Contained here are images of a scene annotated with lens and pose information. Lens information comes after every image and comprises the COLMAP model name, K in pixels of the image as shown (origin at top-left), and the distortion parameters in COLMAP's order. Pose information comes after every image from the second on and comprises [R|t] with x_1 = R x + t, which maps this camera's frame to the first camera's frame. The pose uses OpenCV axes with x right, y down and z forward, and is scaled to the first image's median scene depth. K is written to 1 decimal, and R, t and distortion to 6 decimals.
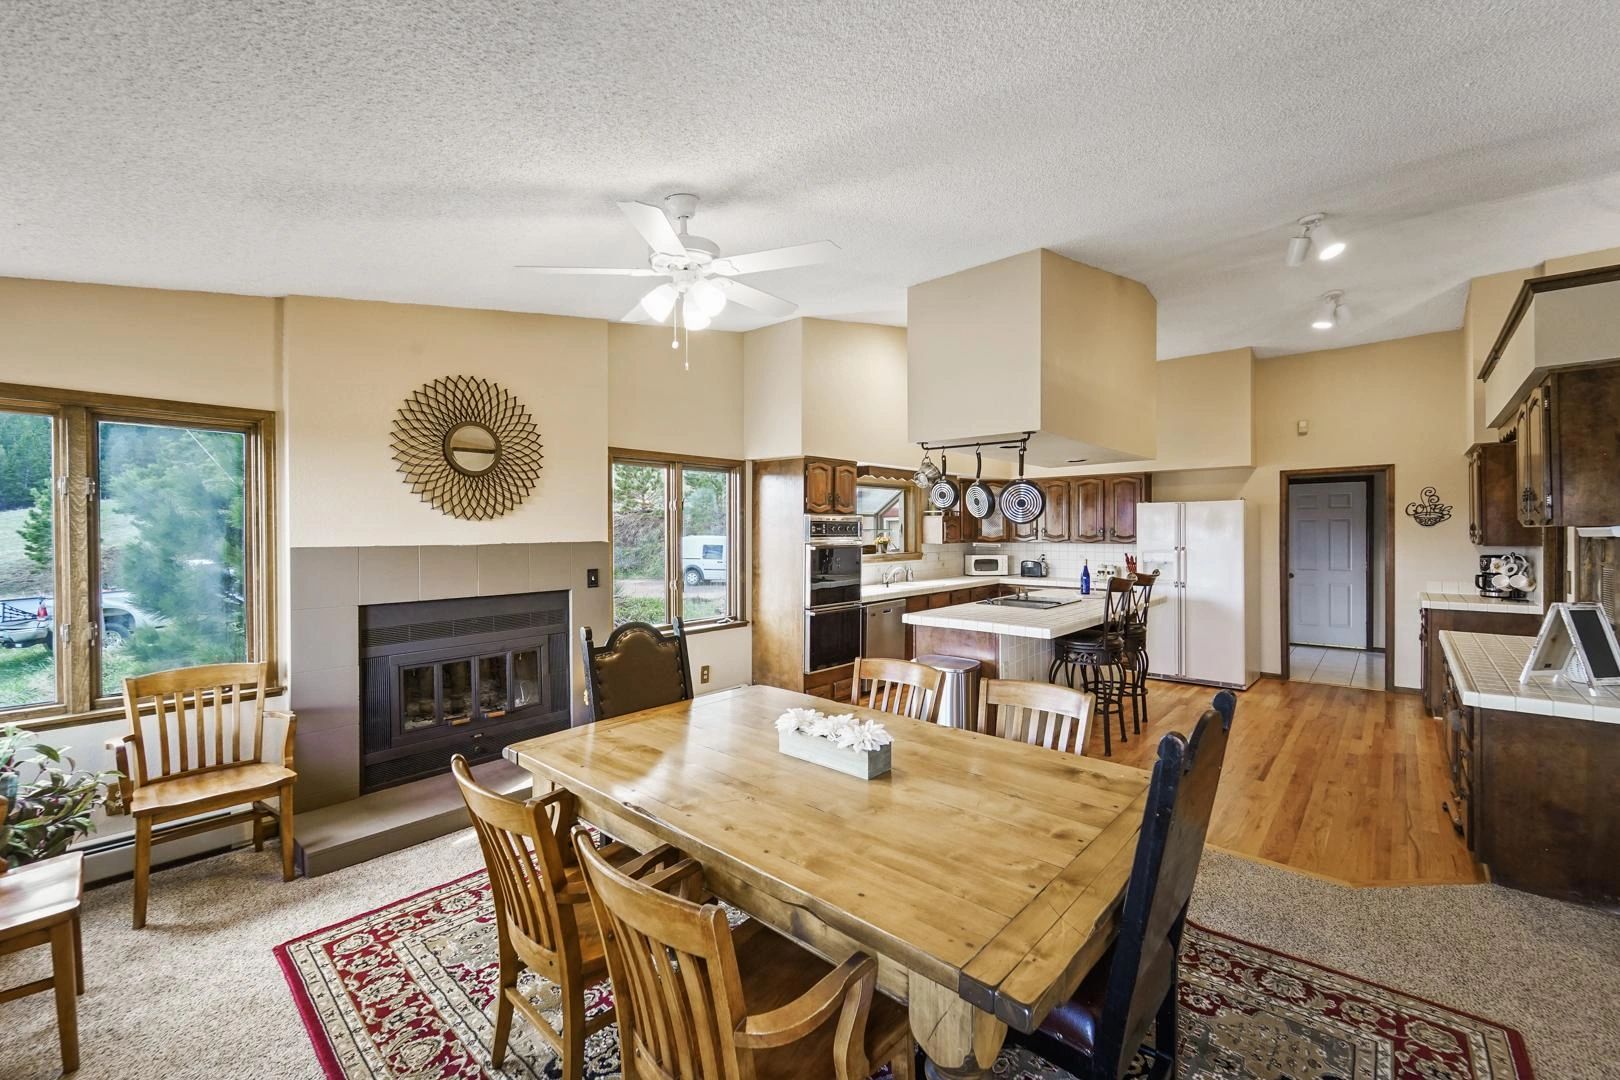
lens RADIAL K [[660.1, 0, 807.1], [0, 660.1, 536.1], [0, 0, 1]] dist [-0.008348, -0.001116]
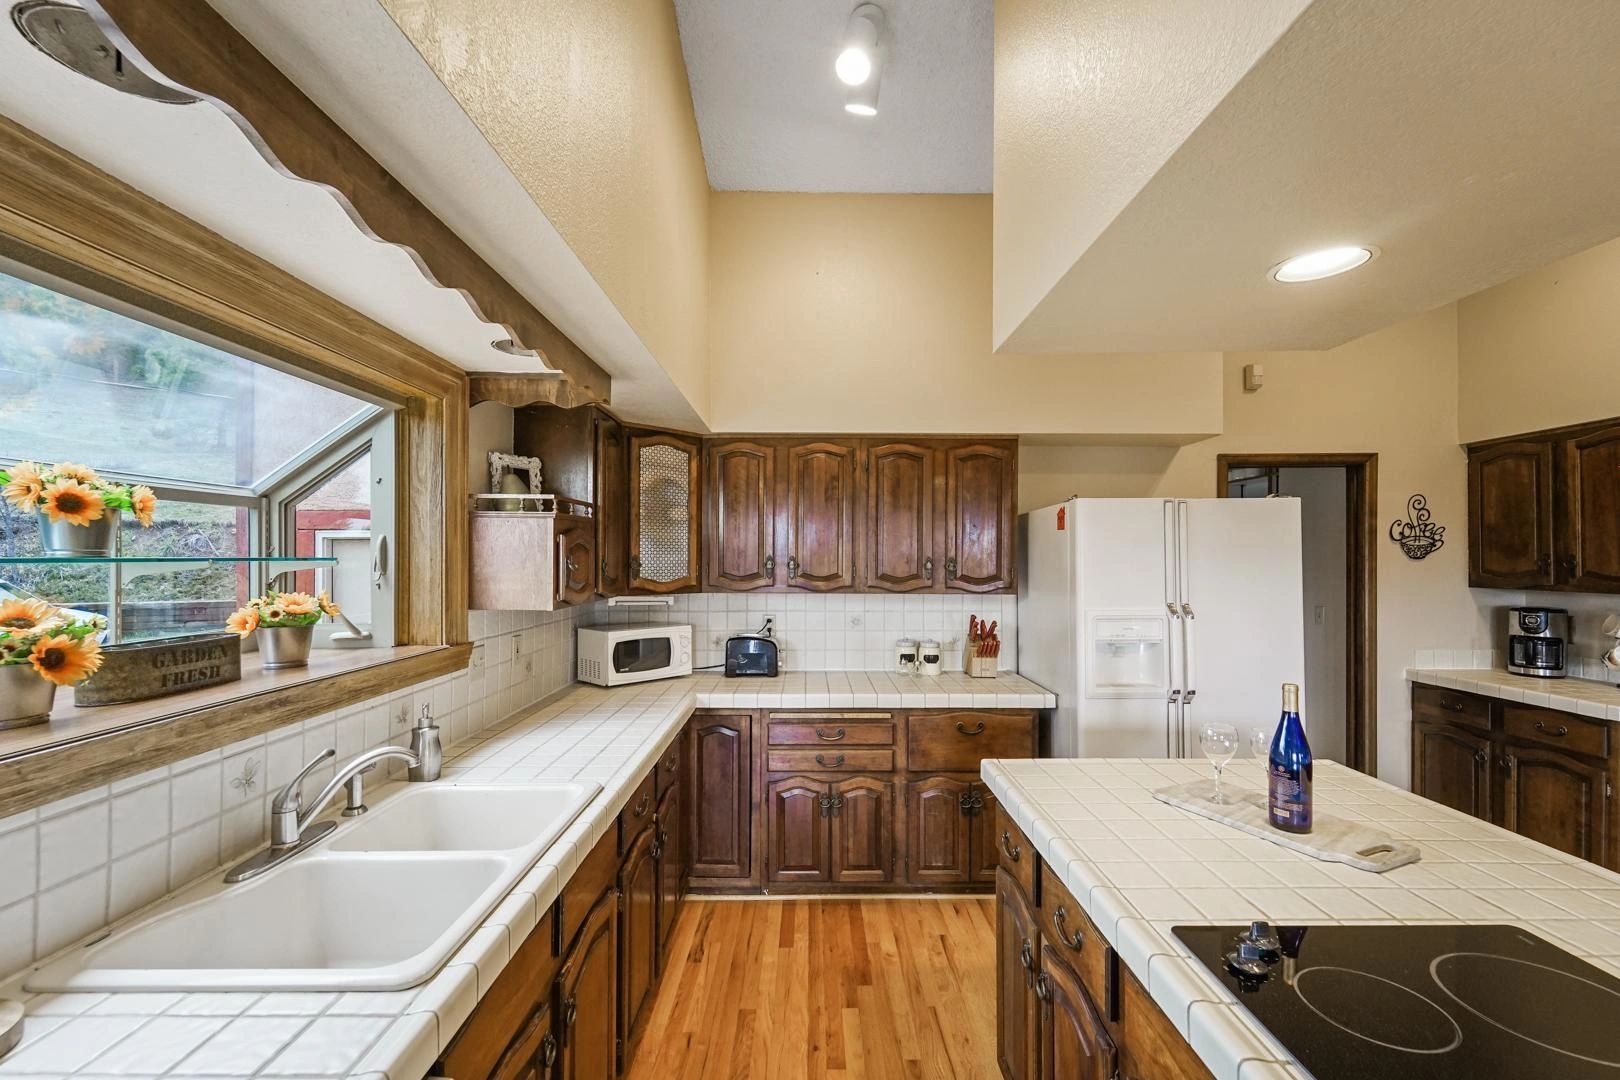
lens RADIAL K [[660.1, 0, 810.4], [0, 660.1, 554.0], [0, 0, 1]] dist [-0.008348, -0.001116]
pose [[0.739217, 0.010646, 0.673383, 0.095879], [0.000898, 0.999859, -0.016794, -0.007883], [-0.673467, 0.013020, 0.739103, 0.716633]]
